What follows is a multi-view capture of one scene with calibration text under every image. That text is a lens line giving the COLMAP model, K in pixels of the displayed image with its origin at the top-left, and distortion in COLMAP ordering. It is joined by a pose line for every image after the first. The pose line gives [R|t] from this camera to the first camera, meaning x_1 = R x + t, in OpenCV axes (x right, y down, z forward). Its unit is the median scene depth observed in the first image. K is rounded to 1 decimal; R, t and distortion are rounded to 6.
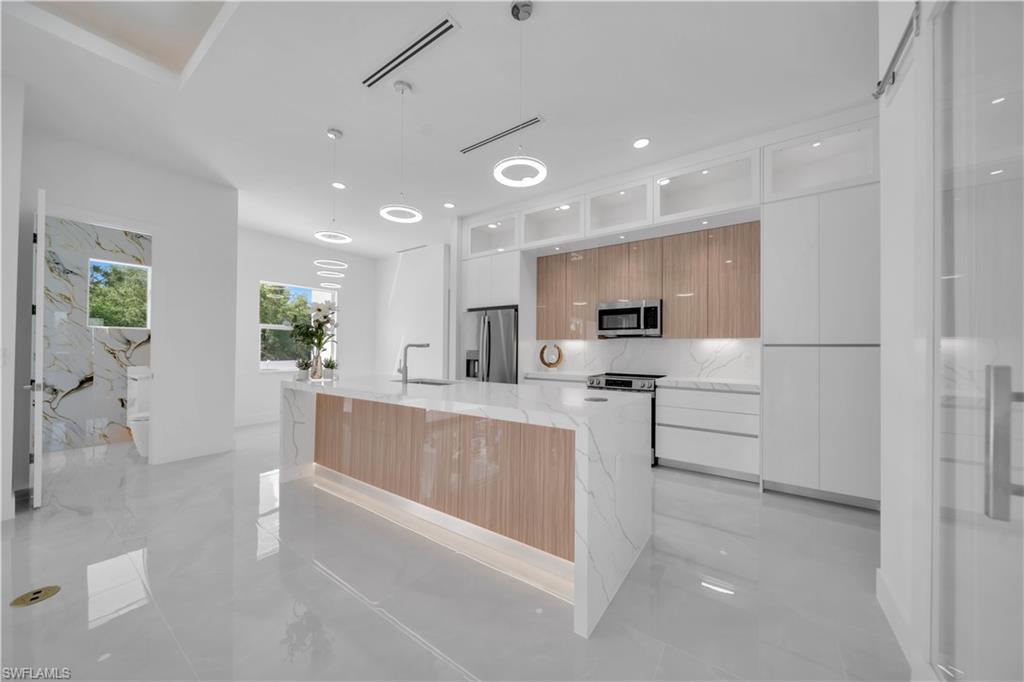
lens RADIAL K [[354.2, 0, 511.6], [0, 354.2, 347.4], [0, 0, 1]] dist [0.001593, -0.001235]
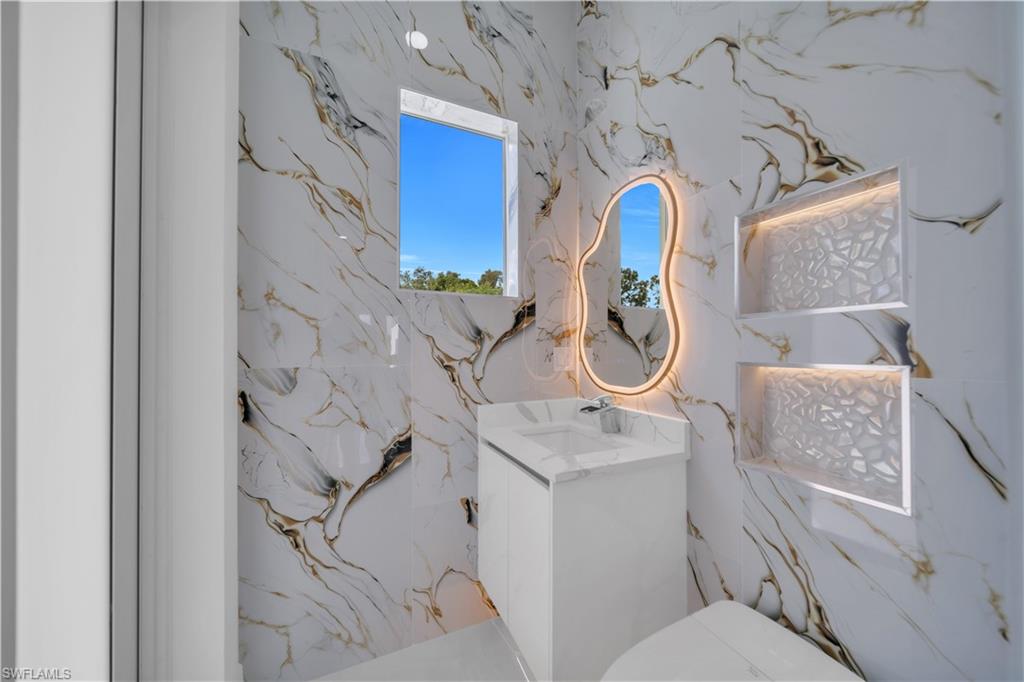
lens RADIAL K [[354.2, 0, 511.6], [0, 354.2, 347.4], [0, 0, 1]] dist [0.001593, -0.001235]
pose [[0.867528, -0.012017, -0.497242, -0.941851], [0.012758, 0.999917, -0.001907, -0.001657], [0.497224, -0.004689, 0.867610, 0.765038]]
